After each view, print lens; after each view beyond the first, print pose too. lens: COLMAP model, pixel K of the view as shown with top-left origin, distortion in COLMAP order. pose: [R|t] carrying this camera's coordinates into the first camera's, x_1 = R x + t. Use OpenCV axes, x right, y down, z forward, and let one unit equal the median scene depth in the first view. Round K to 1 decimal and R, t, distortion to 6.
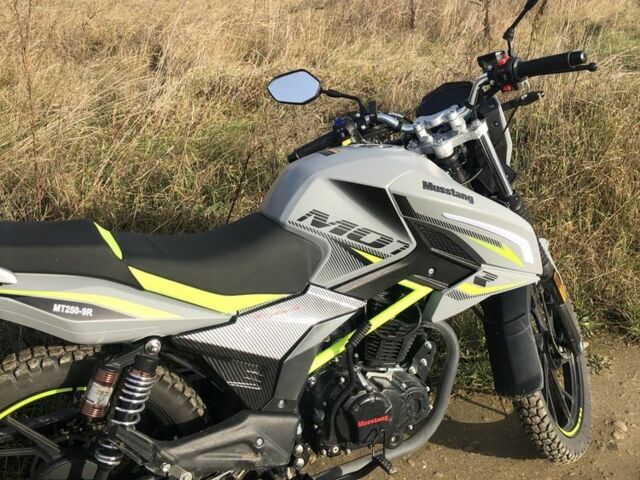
lens RADIAL K [[697.7, 0, 321.5], [0, 697.7, 222.1], [0, 0, 1]] dist [0.020710, 0.000000]
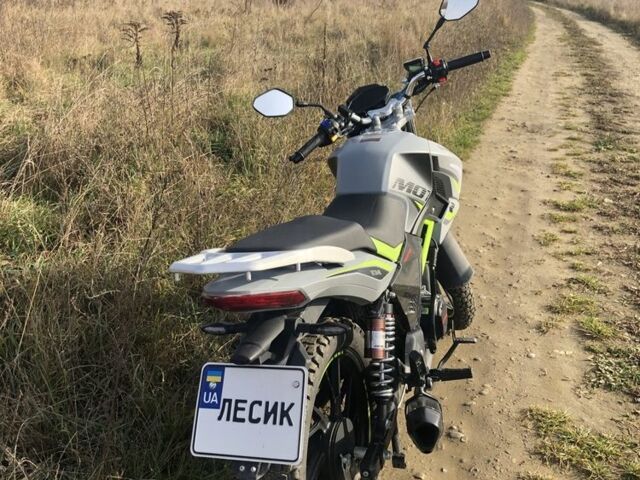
lens RADIAL K [[697.7, 0, 327.0], [0, 697.7, 222.9], [0, 0, 1]] dist [0.020710, 0.000000]
pose [[0.685294, -0.231913, 0.690354, -0.987911], [0.267438, 0.961850, 0.057640, -0.044696], [-0.677384, 0.145126, 0.721172, 0.111455]]
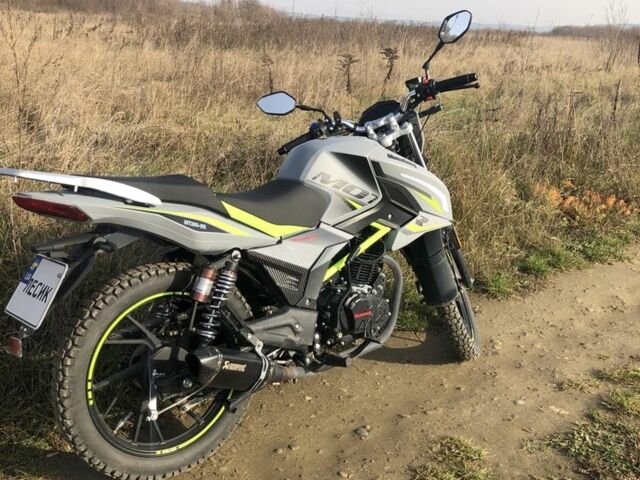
lens RADIAL K [[697.7, 0, 320.8], [0, 697.7, 218.1], [0, 0, 1]] dist [0.020710, 0.000000]
pose [[0.964809, -0.029821, 0.261256, -0.381845], [0.060636, 0.992003, -0.110695, 0.231335], [-0.255866, 0.122641, 0.958901, -0.413120]]
